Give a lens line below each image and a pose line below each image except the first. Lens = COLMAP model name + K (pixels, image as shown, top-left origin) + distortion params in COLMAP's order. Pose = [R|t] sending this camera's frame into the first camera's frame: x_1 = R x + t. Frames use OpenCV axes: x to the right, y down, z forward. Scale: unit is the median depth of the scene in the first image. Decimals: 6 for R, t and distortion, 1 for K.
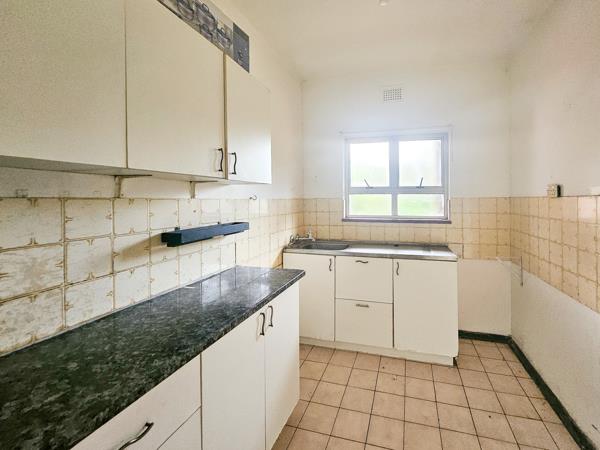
lens RADIAL K [[266.6, 0, 361.4], [0, 266.6, 197.3], [0, 0, 1]] dist [-0.000259, 0.000106]
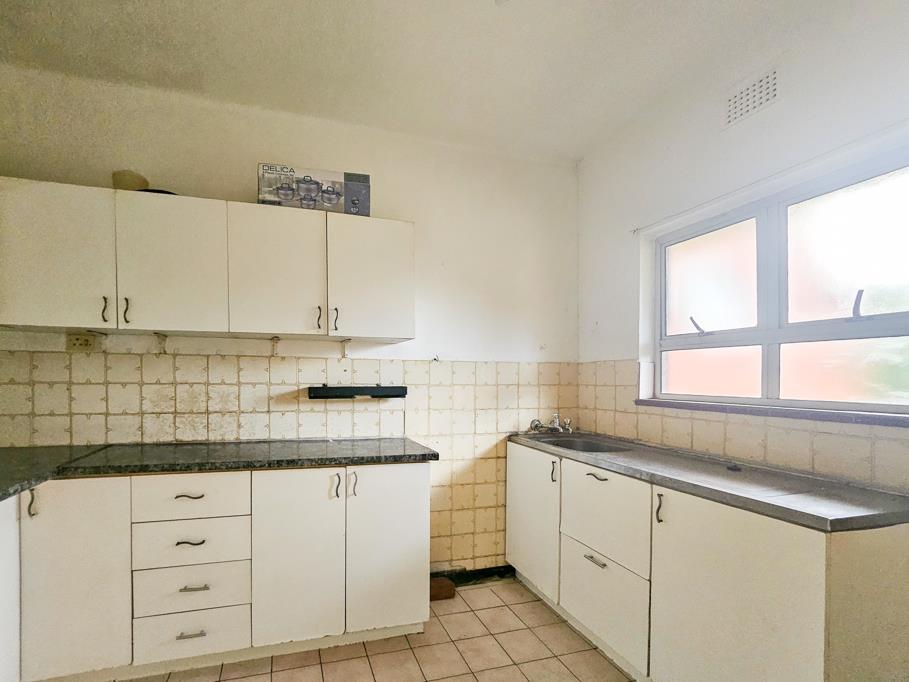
lens RADIAL K [[412.2, 0, 382.3], [0, 412.2, 383.0], [0, 0, 1]] dist [-0.000453, -0.000091]
pose [[0.435454, 0.013769, -0.900105, 0.960913], [-0.002291, 0.999897, 0.014187, 0.086328], [0.900208, -0.004116, 0.435441, 0.483831]]
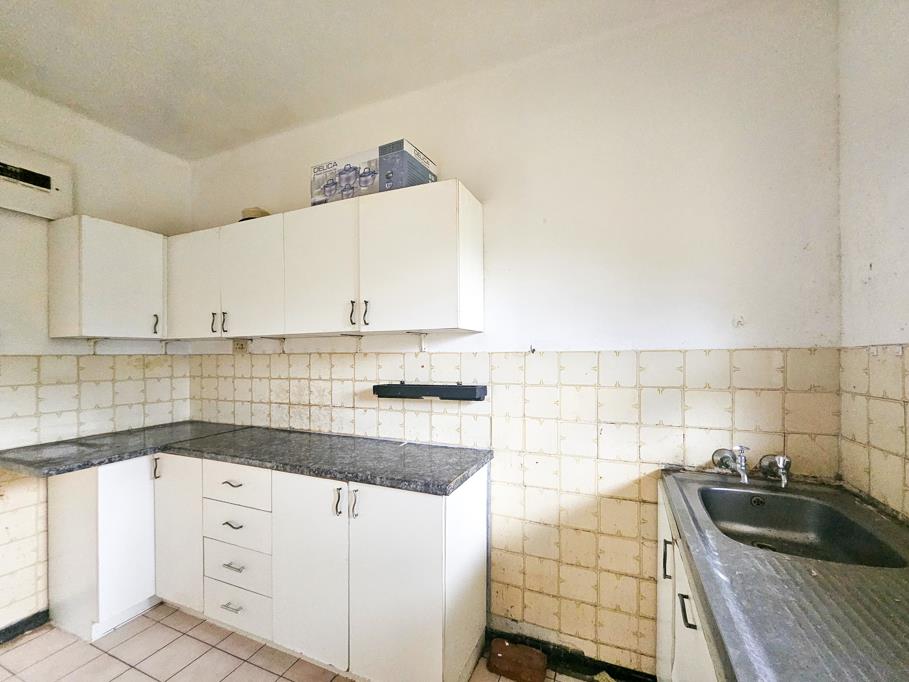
lens RADIAL K [[376.6, 0, 453.4], [0, 376.6, 357.2], [0, 0, 1]] dist [-0.000860, -0.000157]
pose [[-0.216824, 0.007588, -0.976181, 0.674742], [0.012723, 0.999907, 0.004947, 0.017998], [0.976128, -0.011347, -0.216900, 1.531721]]
